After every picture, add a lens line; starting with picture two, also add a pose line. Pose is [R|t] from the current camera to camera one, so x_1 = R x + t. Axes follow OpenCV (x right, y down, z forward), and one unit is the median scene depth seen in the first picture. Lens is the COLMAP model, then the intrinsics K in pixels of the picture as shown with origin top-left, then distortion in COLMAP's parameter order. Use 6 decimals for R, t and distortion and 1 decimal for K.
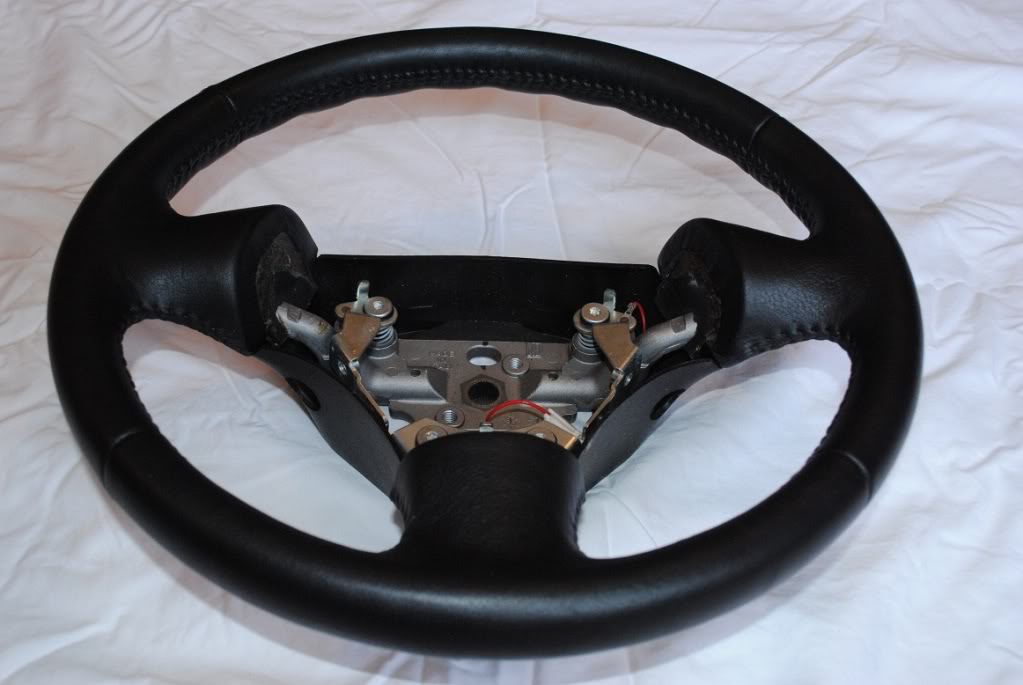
lens RADIAL K [[1122.4, 0, 511.5], [0, 1122.4, 342.5], [0, 0, 1]] dist [-0.068679, -0.014231]
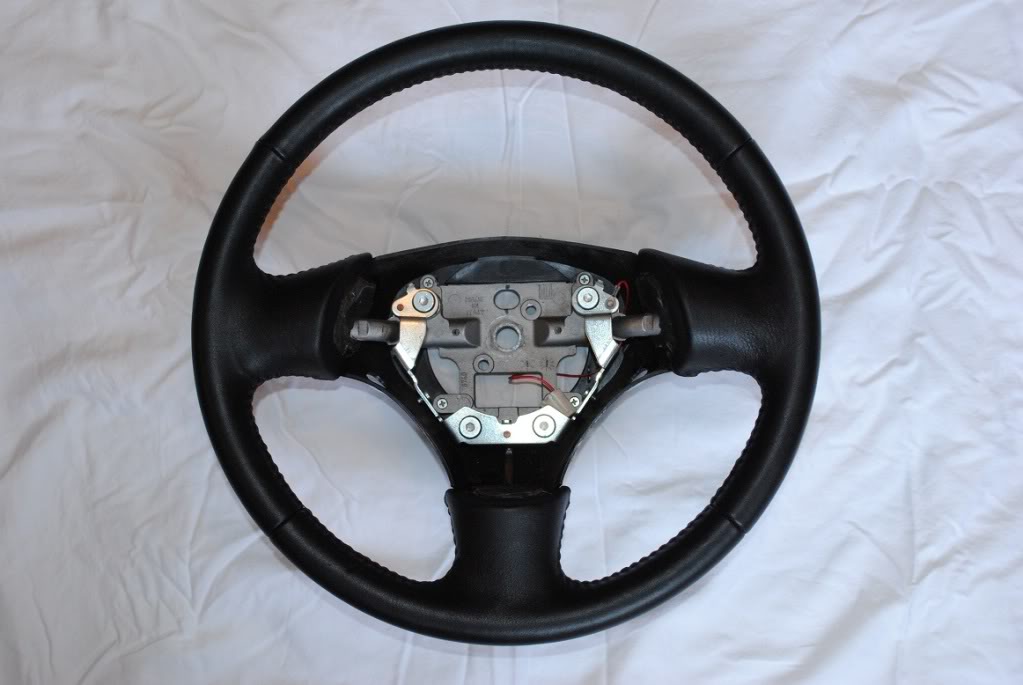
lens RADIAL K [[1122.4, 0, 511.5], [0, 1122.4, 342.5], [0, 0, 1]] dist [-0.068679, -0.014231]
pose [[0.997147, -0.006363, -0.075220, 0.075804], [0.052900, 0.769742, 0.636159, -0.745938], [0.053852, -0.638323, 0.767882, -0.043184]]
